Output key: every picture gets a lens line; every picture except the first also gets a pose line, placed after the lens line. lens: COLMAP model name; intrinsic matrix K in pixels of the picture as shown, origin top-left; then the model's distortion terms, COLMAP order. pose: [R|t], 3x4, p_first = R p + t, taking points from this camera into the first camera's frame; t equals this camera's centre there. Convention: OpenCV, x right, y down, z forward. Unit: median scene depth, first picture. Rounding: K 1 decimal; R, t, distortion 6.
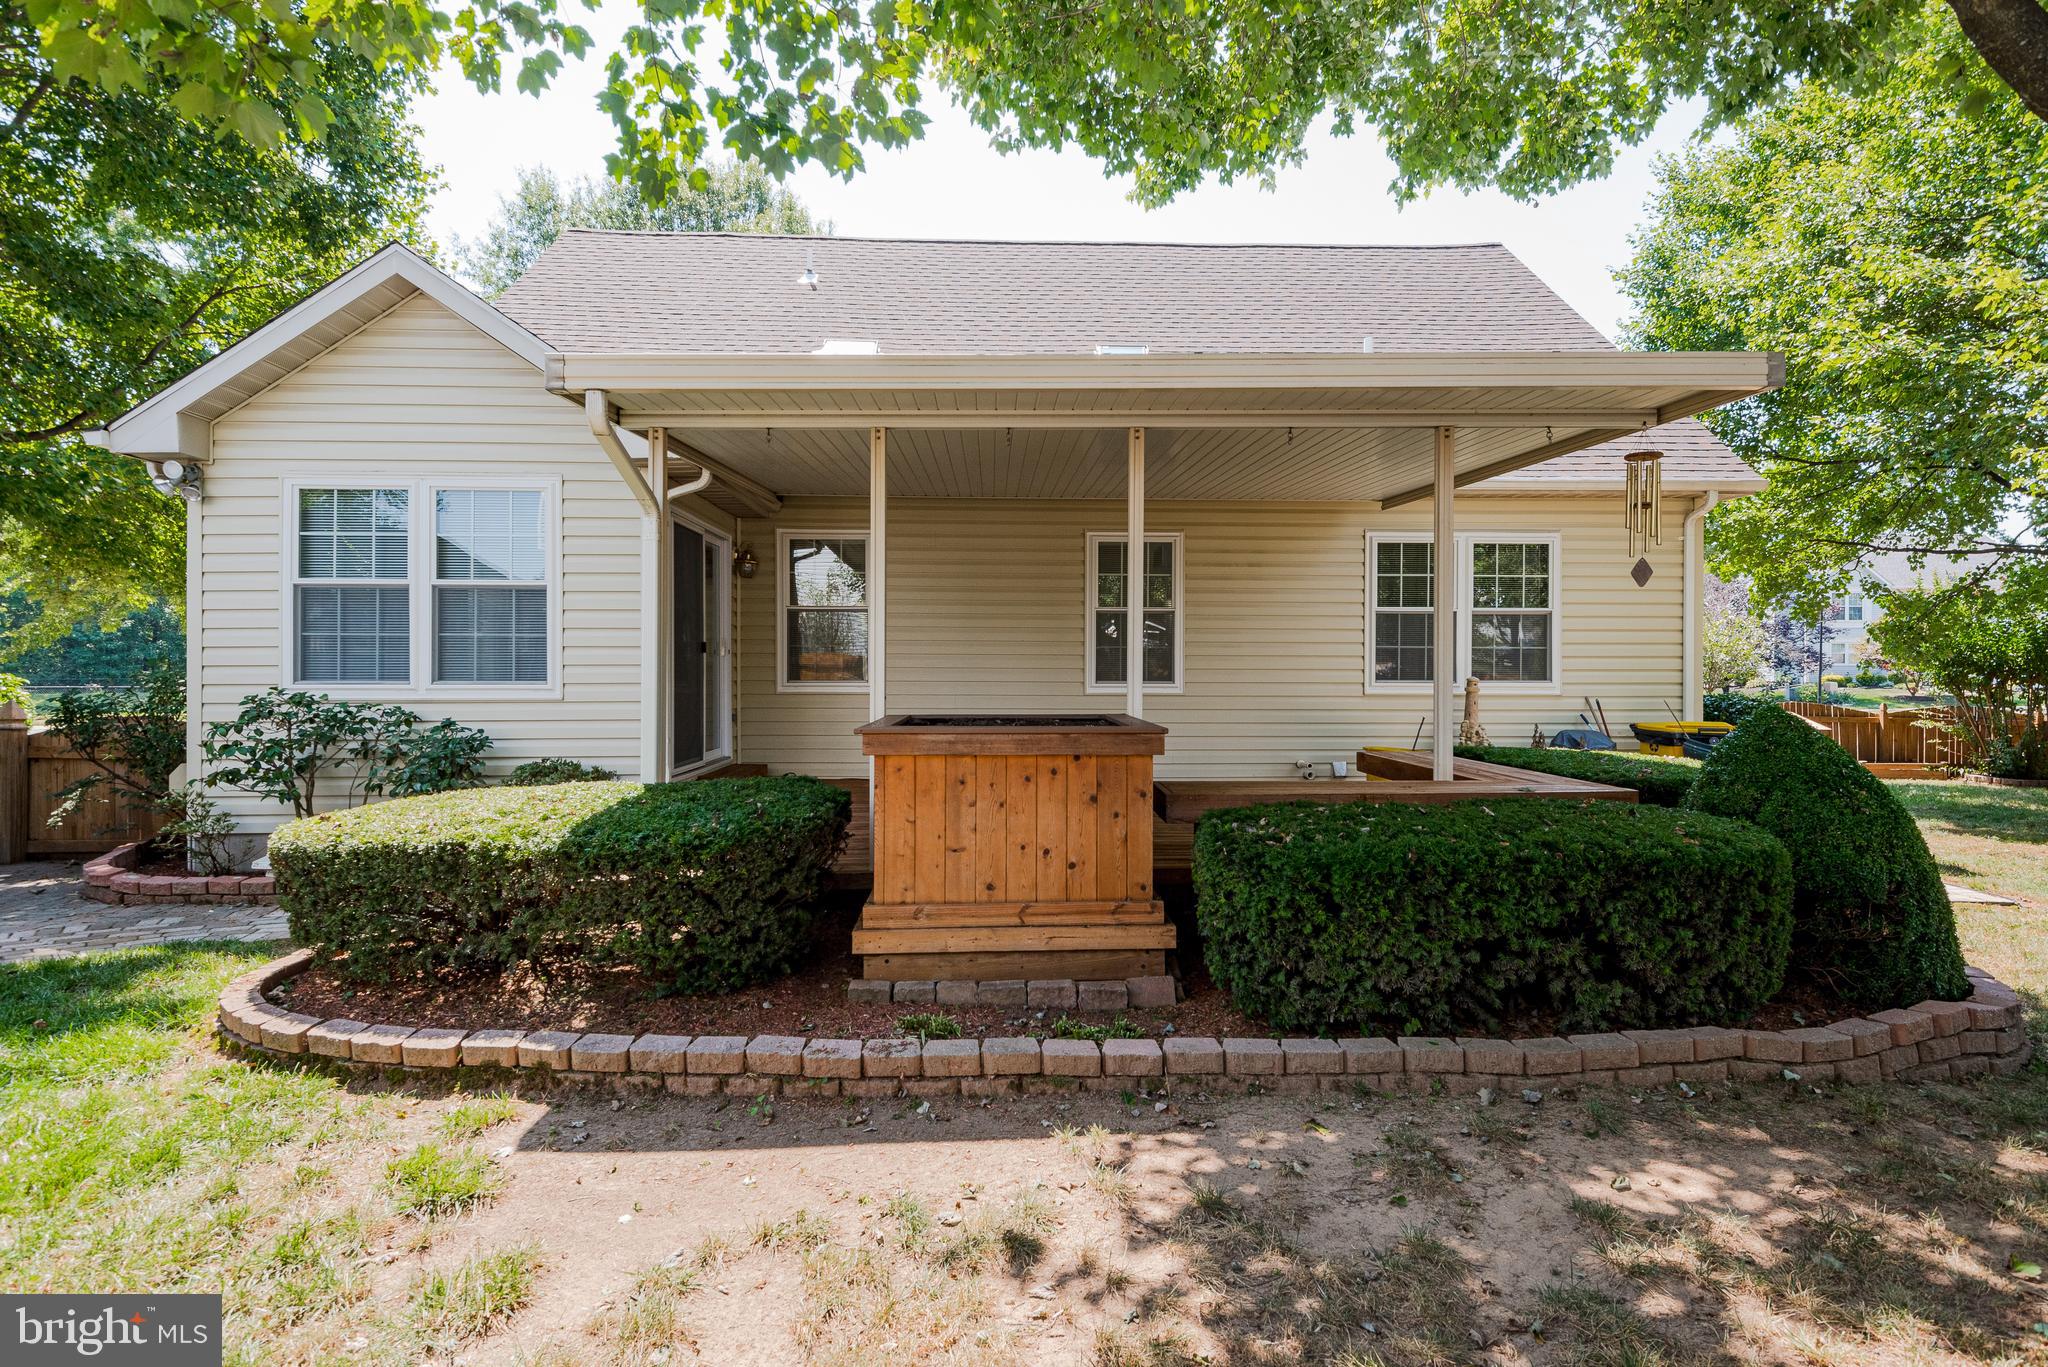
lens RADIAL K [[1031.3, 0, 1024.7], [0, 1031.3, 671.6], [0, 0, 1]] dist [0.028932, -0.000031]
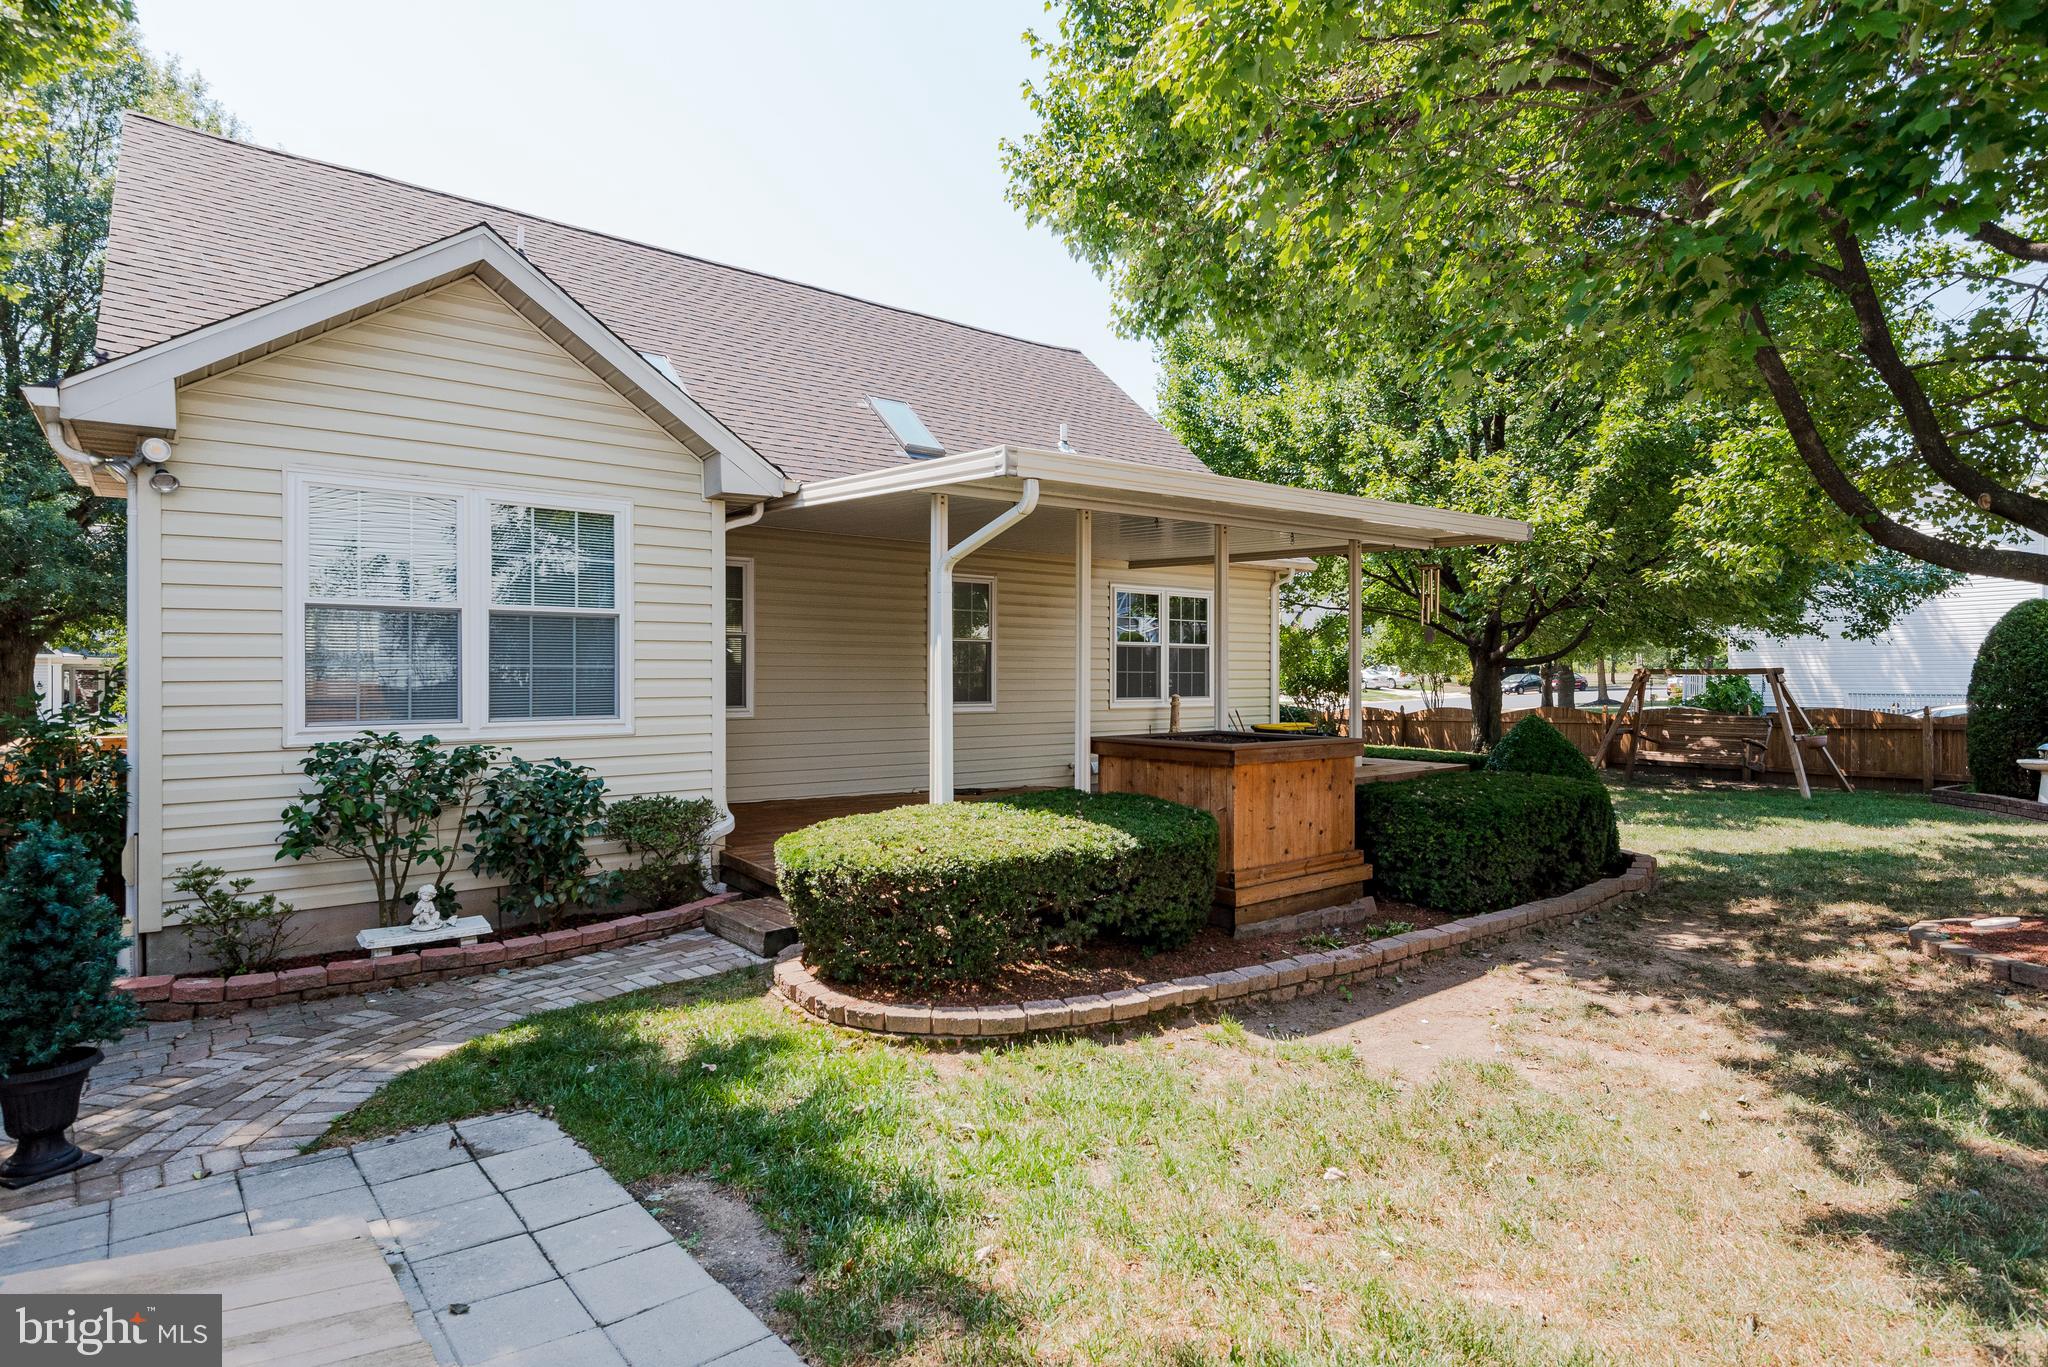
lens RADIAL K [[1031.3, 0, 1033.6], [0, 1031.3, 679.6], [0, 0, 1]] dist [0.028932, -0.000031]
pose [[0.814502, -0.003827, 0.580148, -0.706117], [0.004785, 0.999989, -0.000121, -0.021651], [-0.580140, 0.002875, 0.814511, 0.009230]]
